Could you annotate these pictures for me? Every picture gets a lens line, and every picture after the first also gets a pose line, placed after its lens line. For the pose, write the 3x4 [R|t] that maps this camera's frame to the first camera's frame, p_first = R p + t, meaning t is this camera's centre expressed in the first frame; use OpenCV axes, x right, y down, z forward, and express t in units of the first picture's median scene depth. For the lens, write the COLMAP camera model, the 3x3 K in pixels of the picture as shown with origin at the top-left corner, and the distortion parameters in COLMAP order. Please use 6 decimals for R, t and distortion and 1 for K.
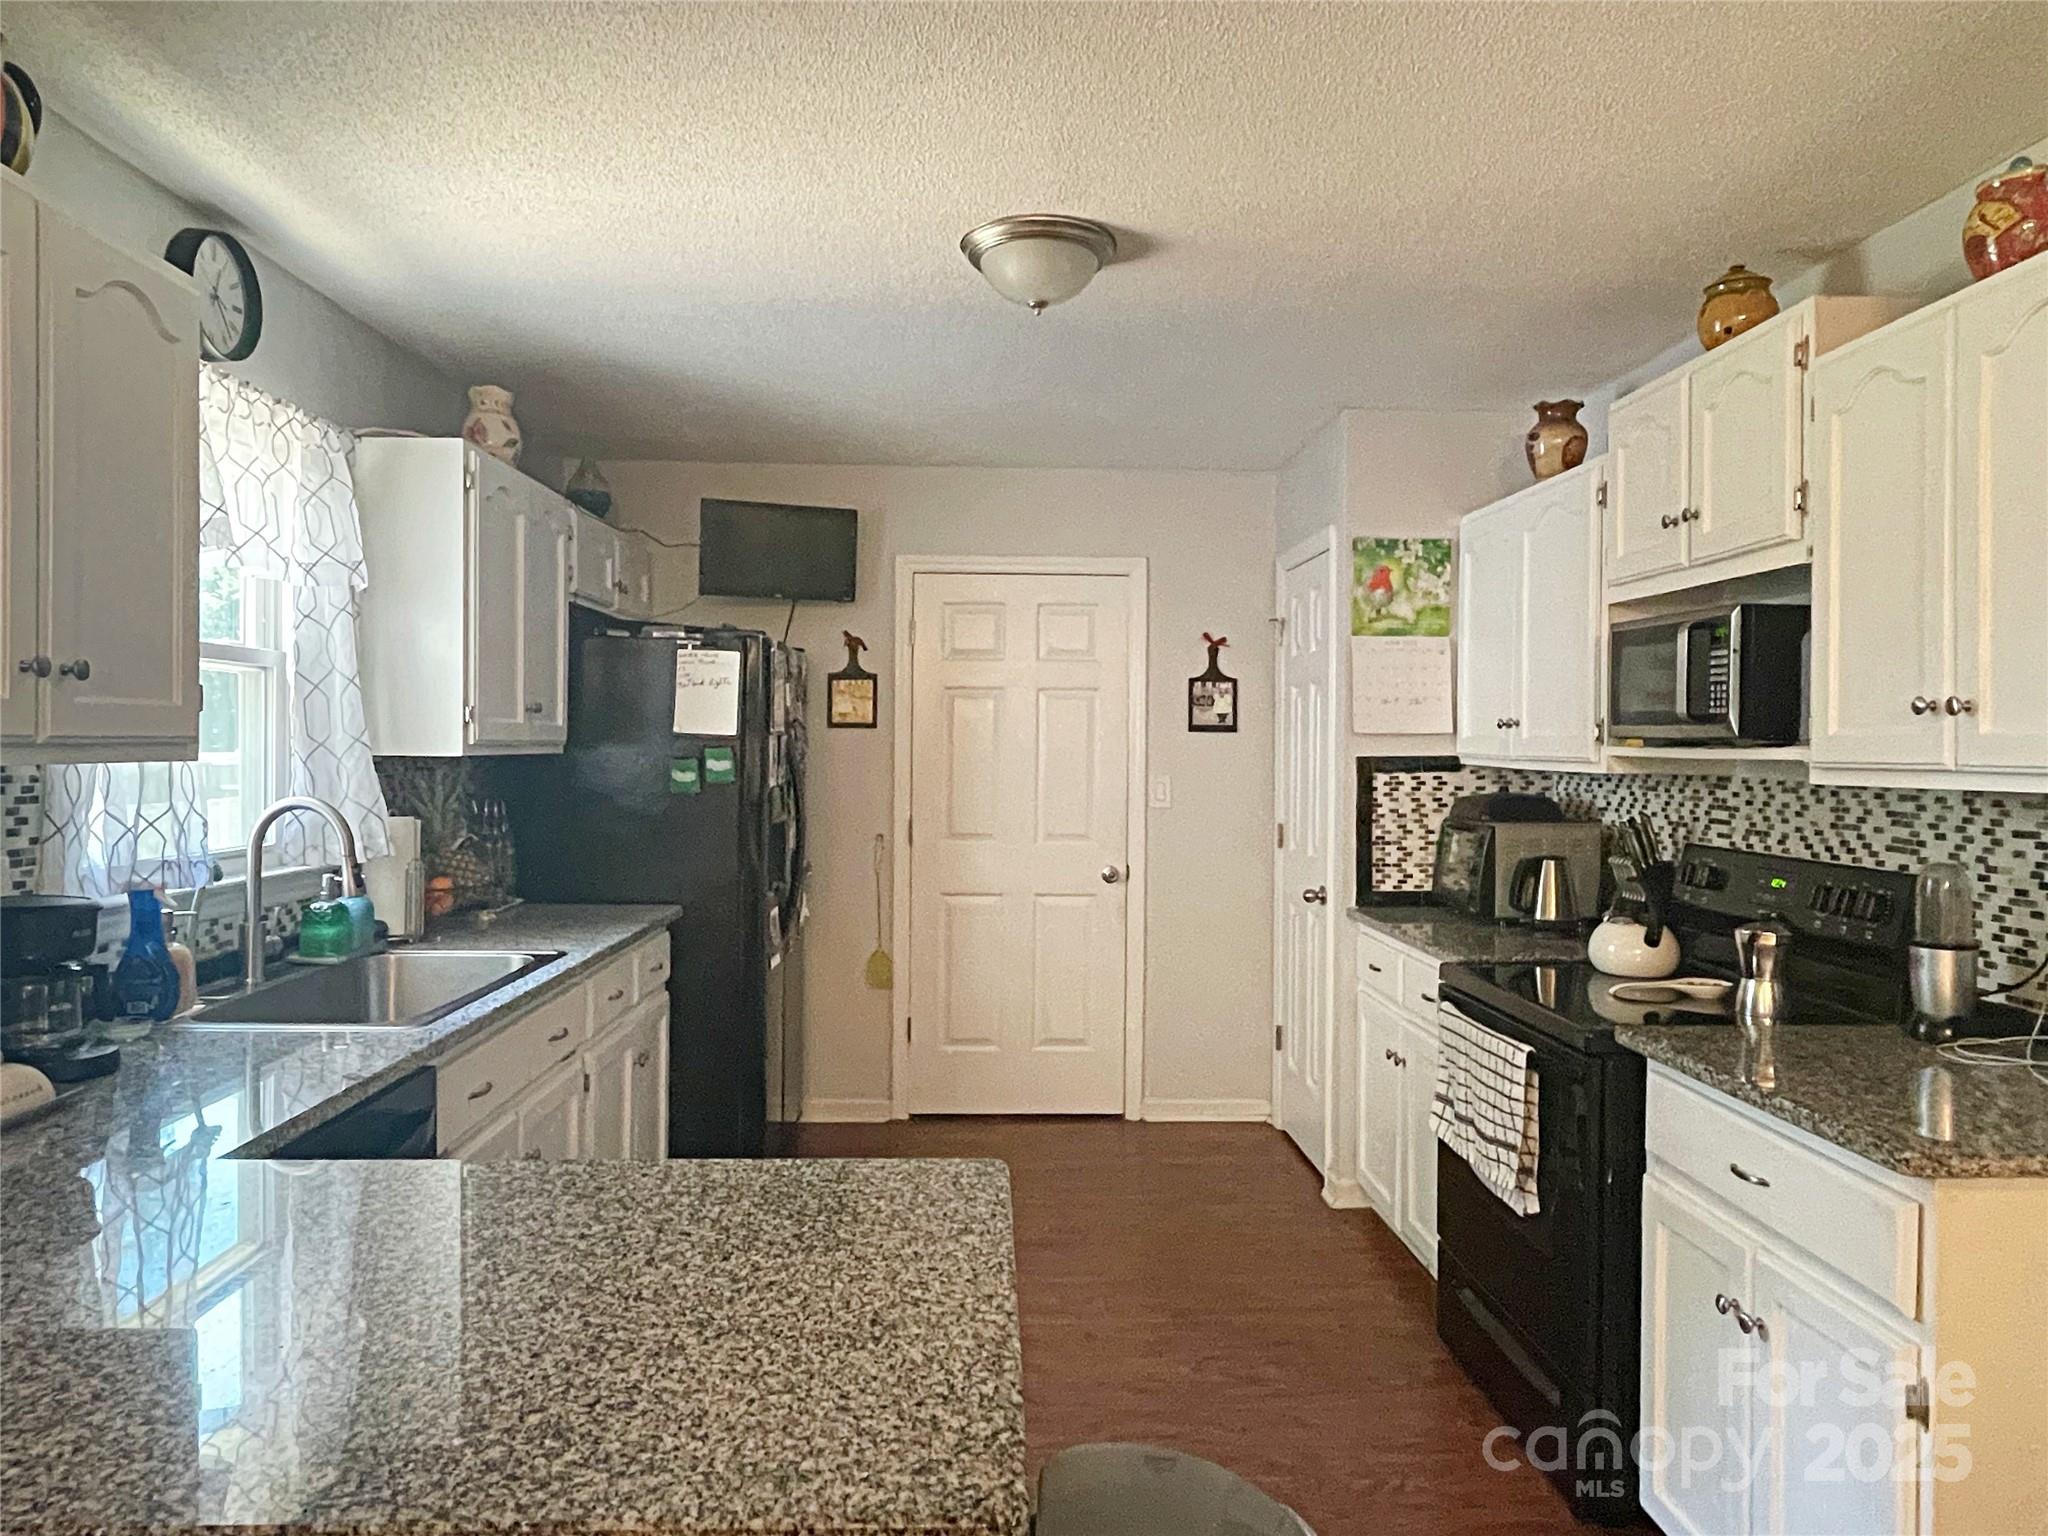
lens RADIAL K [[1311.4, 0, 1015.5], [0, 1311.4, 760.8], [0, 0, 1]] dist [-0.002111, -0.002784]
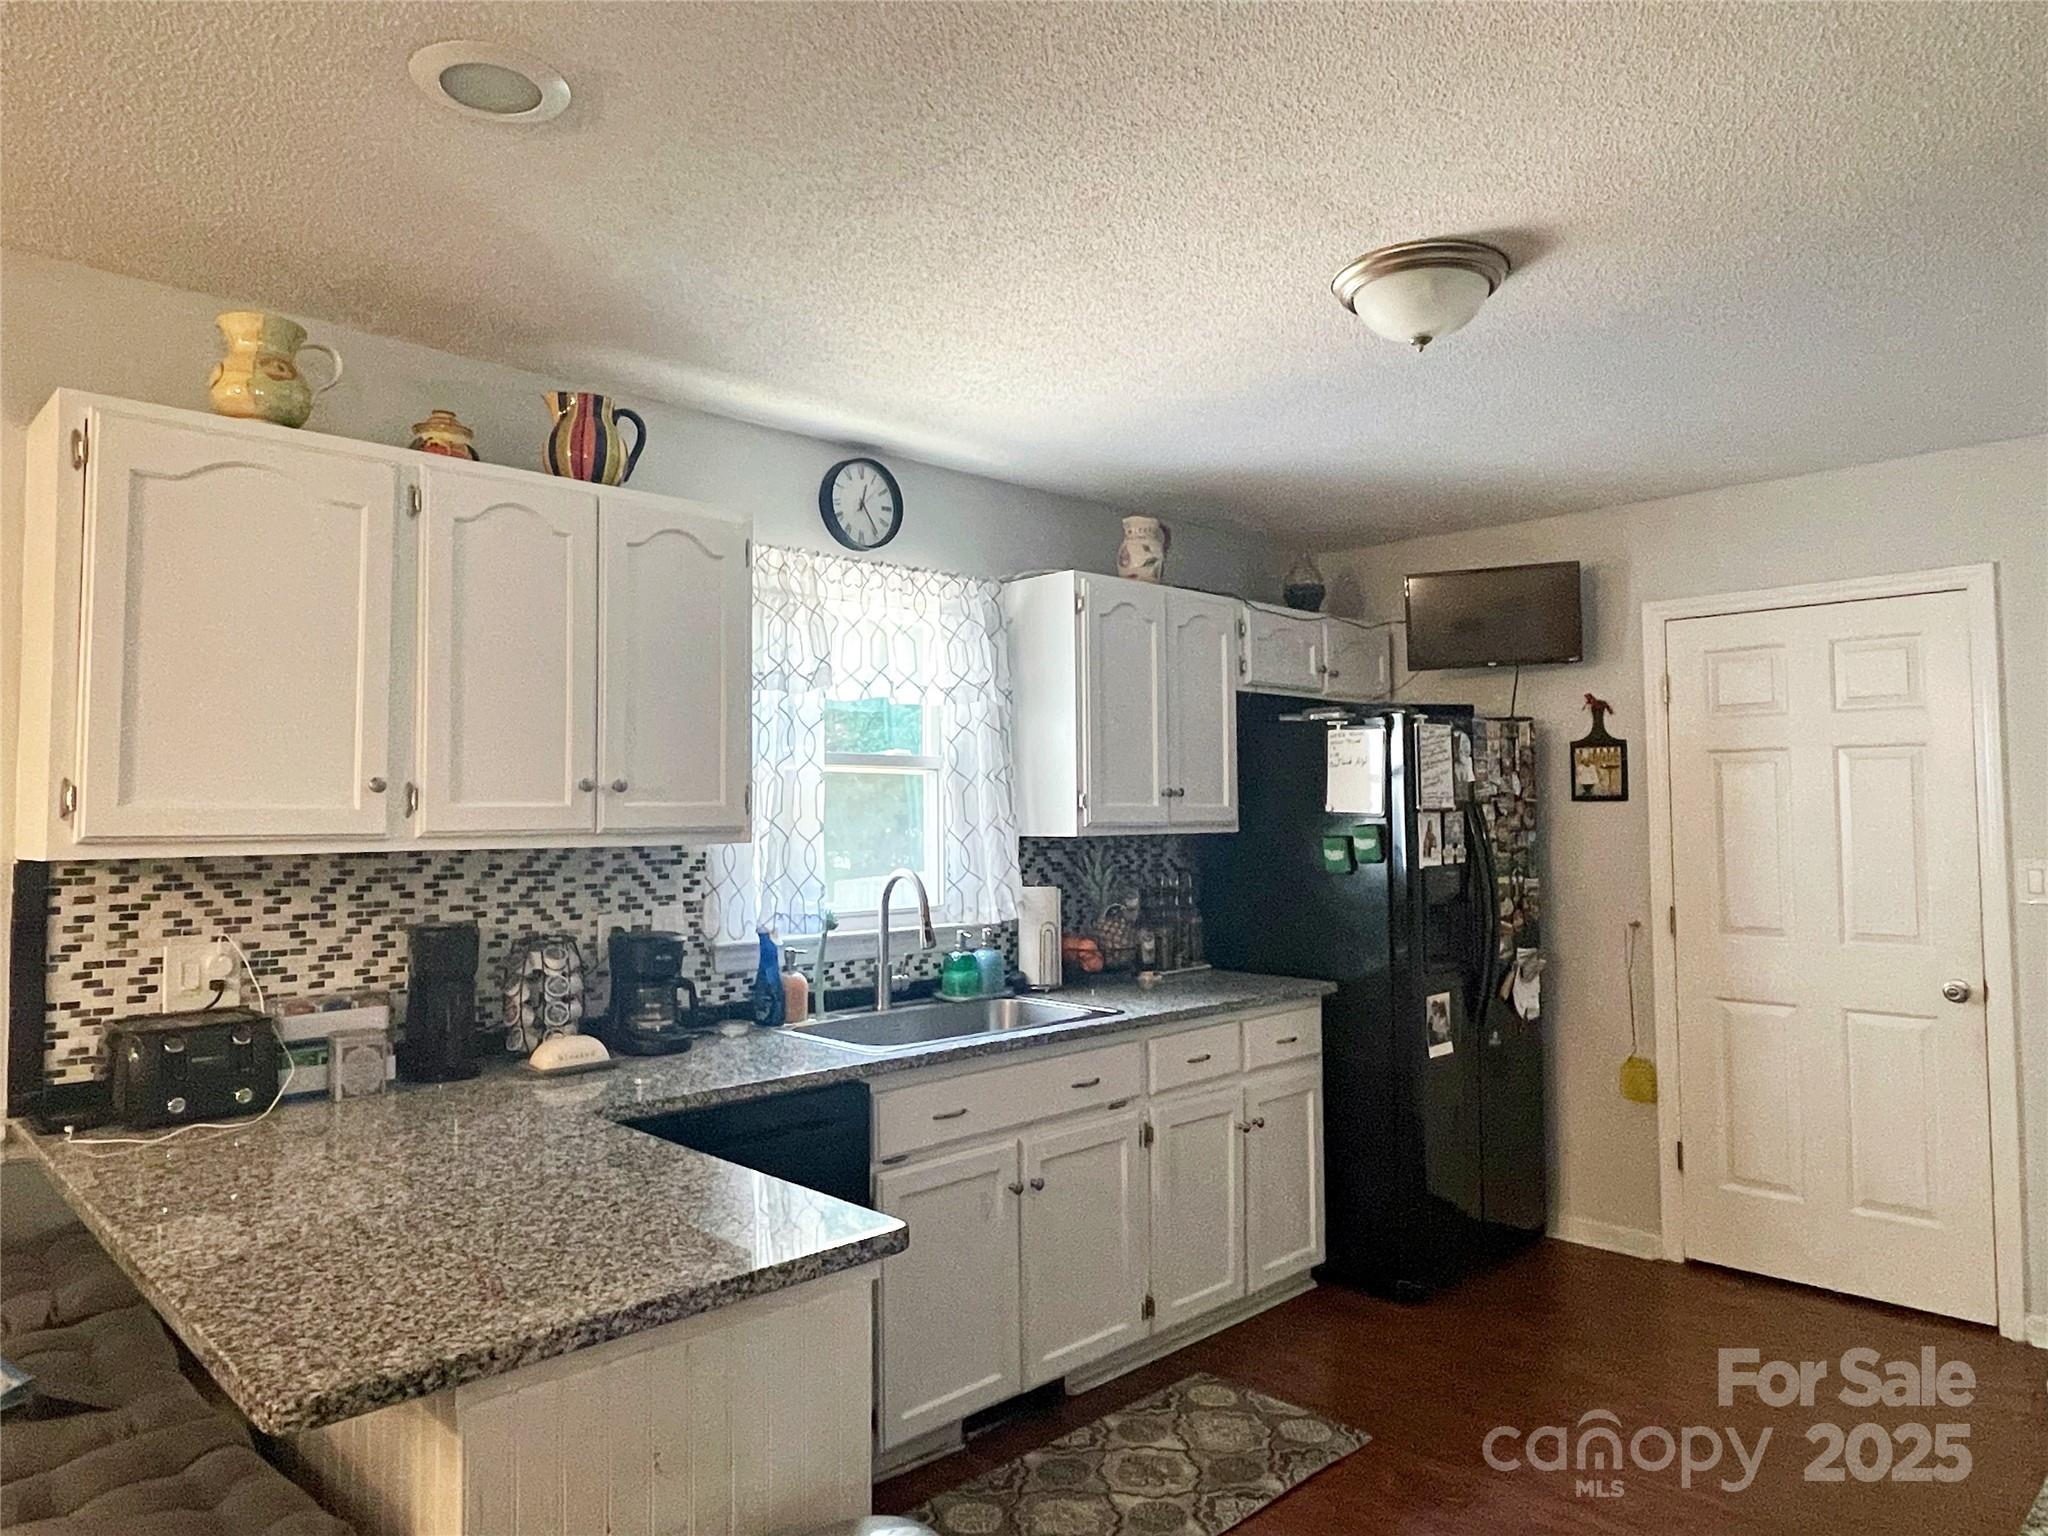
lens RADIAL K [[1311.4, 0, 1018.5], [0, 1311.4, 757.2], [0, 0, 1]] dist [-0.002111, -0.002784]
pose [[0.676148, -0.044959, -0.735393, 0.415417], [0.002581, 0.998275, -0.058658, -0.005899], [0.736761, 0.037763, 0.675098, 0.163452]]
